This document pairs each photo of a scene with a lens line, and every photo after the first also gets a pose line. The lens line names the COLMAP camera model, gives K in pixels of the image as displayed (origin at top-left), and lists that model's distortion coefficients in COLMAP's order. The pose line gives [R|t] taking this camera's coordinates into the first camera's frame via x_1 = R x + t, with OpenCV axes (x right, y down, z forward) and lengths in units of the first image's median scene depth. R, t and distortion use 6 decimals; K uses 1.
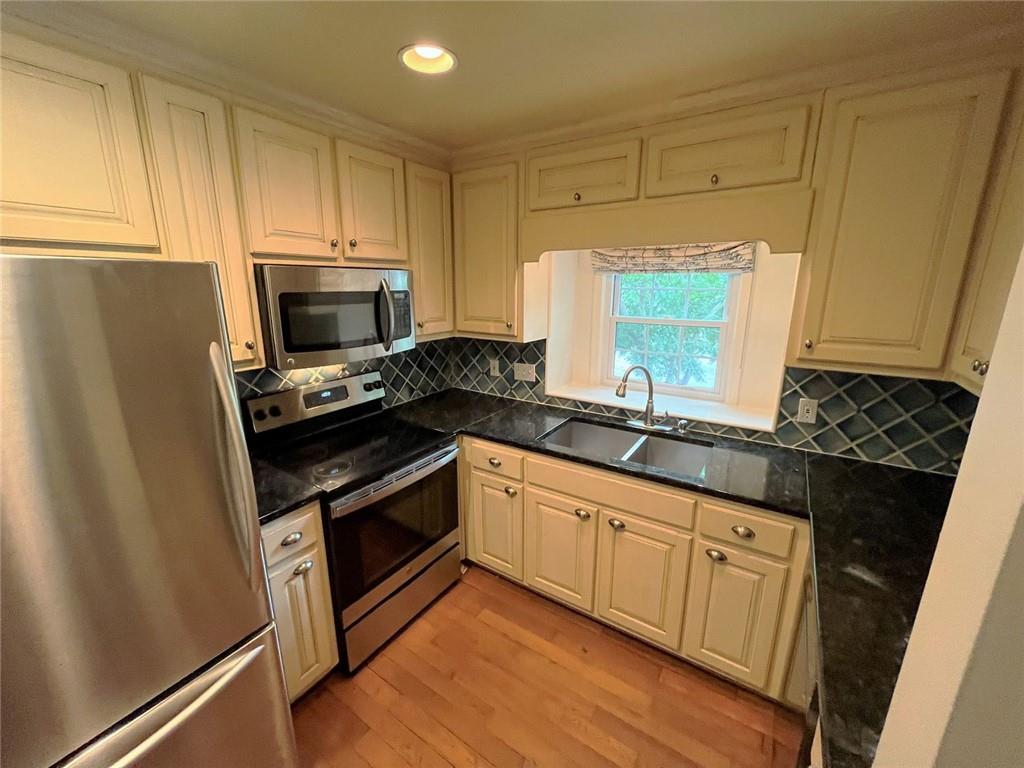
lens RADIAL K [[417.5, 0, 511.8], [0, 417.5, 385.5], [0, 0, 1]] dist [-0.014290, -0.000109]
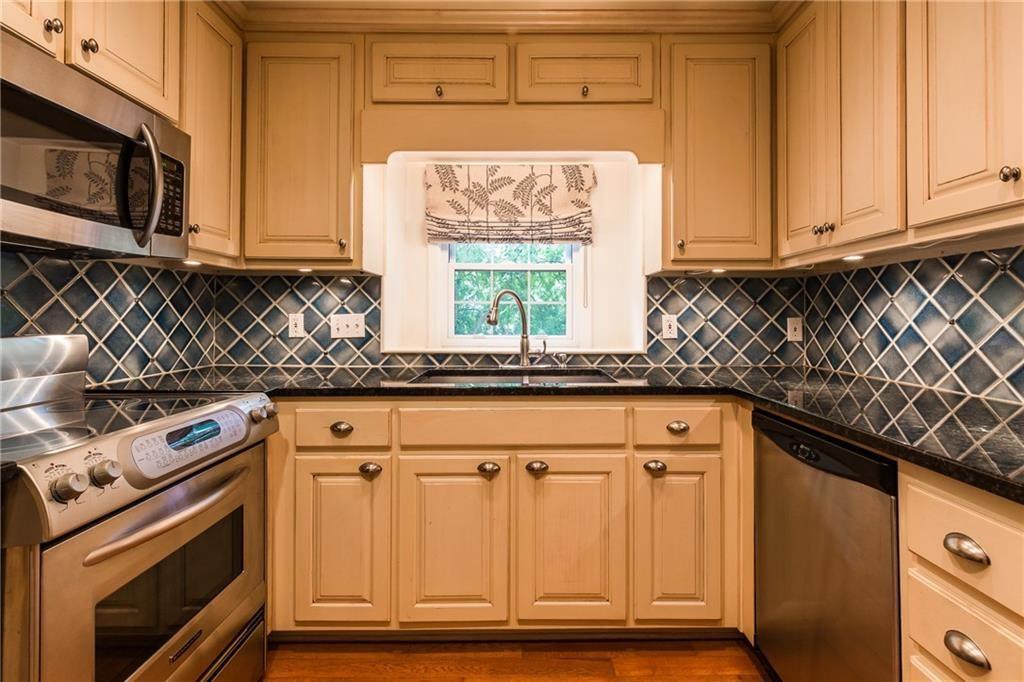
lens RADIAL K [[472.3, 0, 508.8], [0, 472.3, 337.6], [0, 0, 1]] dist [0.000472, -0.000045]
pose [[0.825436, 0.005690, 0.564467, -0.256340], [0.133482, 0.969624, -0.204968, 0.245753], [-0.548487, 0.244534, 0.799603, 0.247359]]
